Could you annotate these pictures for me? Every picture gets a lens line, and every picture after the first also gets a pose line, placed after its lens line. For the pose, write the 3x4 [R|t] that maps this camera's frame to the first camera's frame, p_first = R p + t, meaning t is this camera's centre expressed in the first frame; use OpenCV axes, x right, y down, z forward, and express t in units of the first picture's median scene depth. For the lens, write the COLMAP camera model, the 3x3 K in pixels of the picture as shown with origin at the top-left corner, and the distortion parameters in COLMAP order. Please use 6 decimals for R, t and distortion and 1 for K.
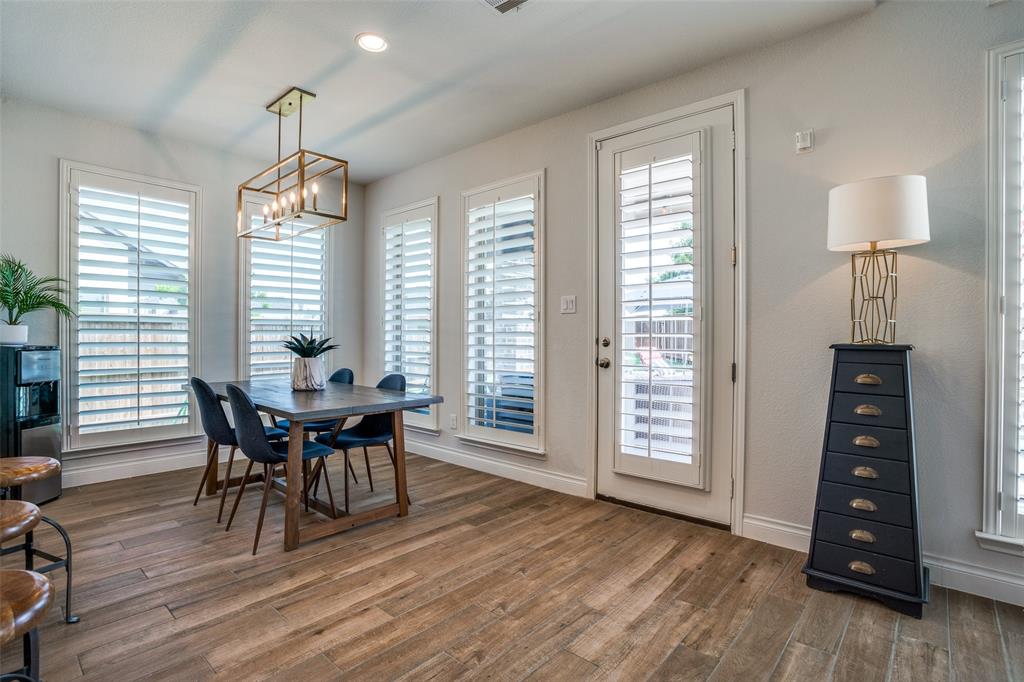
lens RADIAL K [[494.0, 0, 516.5], [0, 494.0, 341.1], [0, 0, 1]] dist [-0.063943, 0.021784]
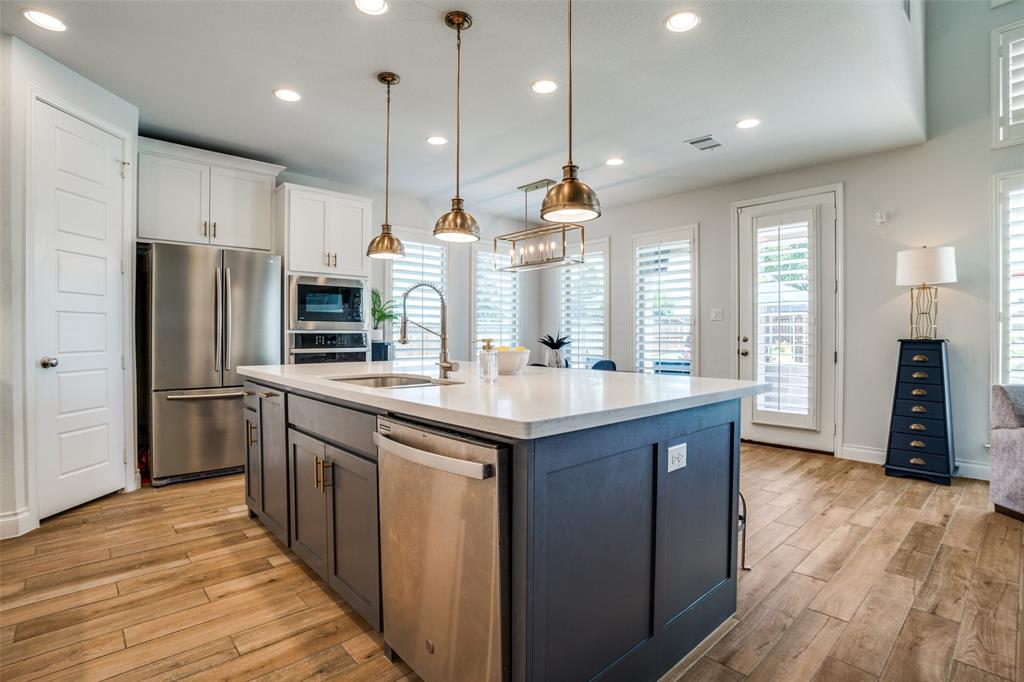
lens RADIAL K [[494.0, 0, 516.5], [0, 494.0, 341.1], [0, 0, 1]] dist [-0.063943, 0.021784]
pose [[0.994522, -0.003216, -0.104483, -0.496598], [0.003513, 0.999990, 0.002665, 0.003222], [0.104473, -0.003017, 0.994523, -0.793621]]
